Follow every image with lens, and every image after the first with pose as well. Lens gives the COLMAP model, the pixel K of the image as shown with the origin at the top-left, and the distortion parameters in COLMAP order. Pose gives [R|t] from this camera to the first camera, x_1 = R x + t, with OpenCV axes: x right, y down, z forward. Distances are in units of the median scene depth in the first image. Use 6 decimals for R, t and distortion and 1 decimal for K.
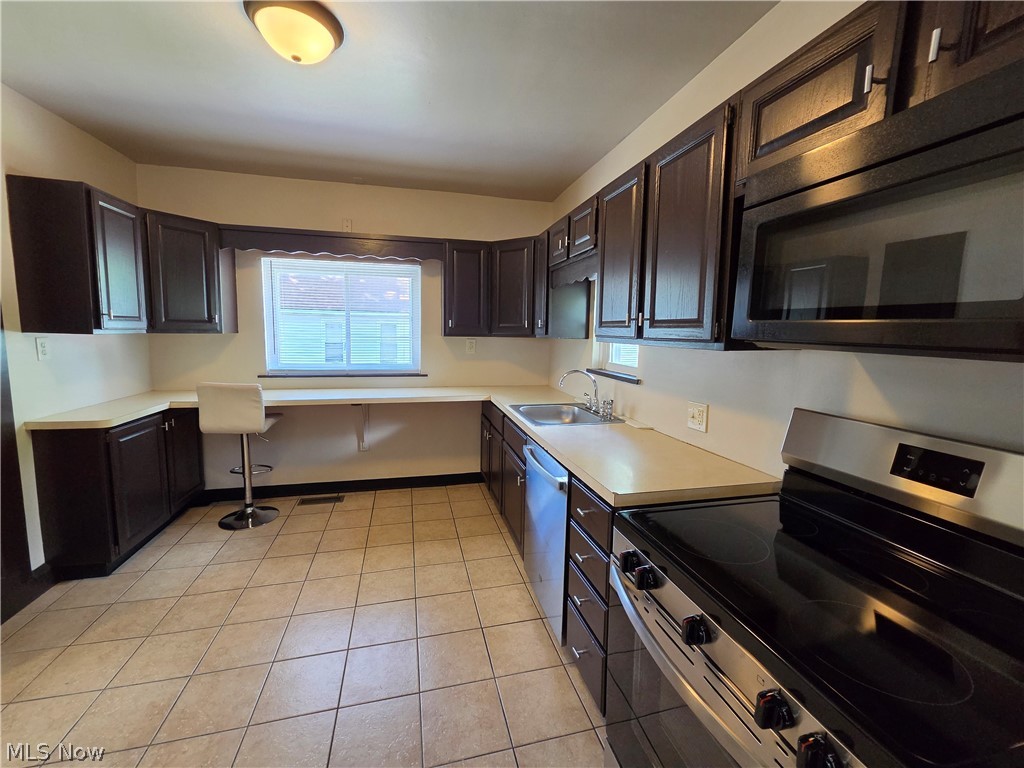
lens RADIAL K [[417.0, 0, 512.9], [0, 417.0, 378.2], [0, 0, 1]] dist [0.001408, -0.000559]
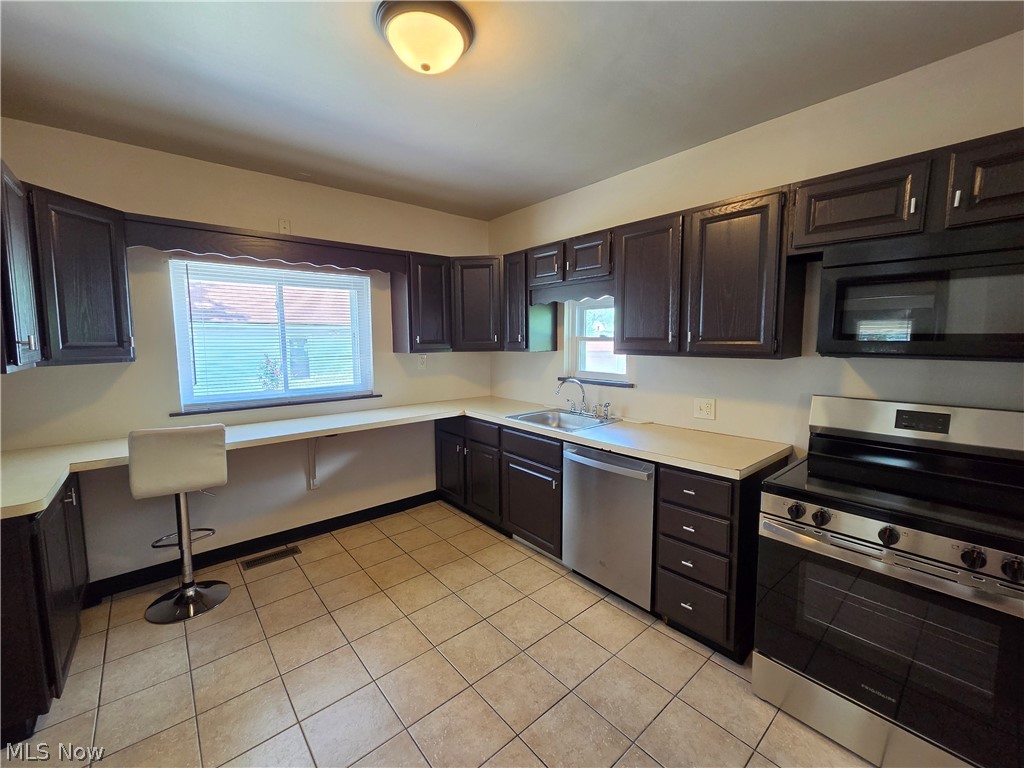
lens RADIAL K [[417.0, 0, 513.3], [0, 417.0, 380.6], [0, 0, 1]] dist [0.001408, -0.000559]
pose [[0.896303, -0.066860, 0.438372, -0.414201], [0.071423, 0.997427, 0.006093, -0.029201], [-0.437652, 0.025849, 0.898773, 0.046348]]
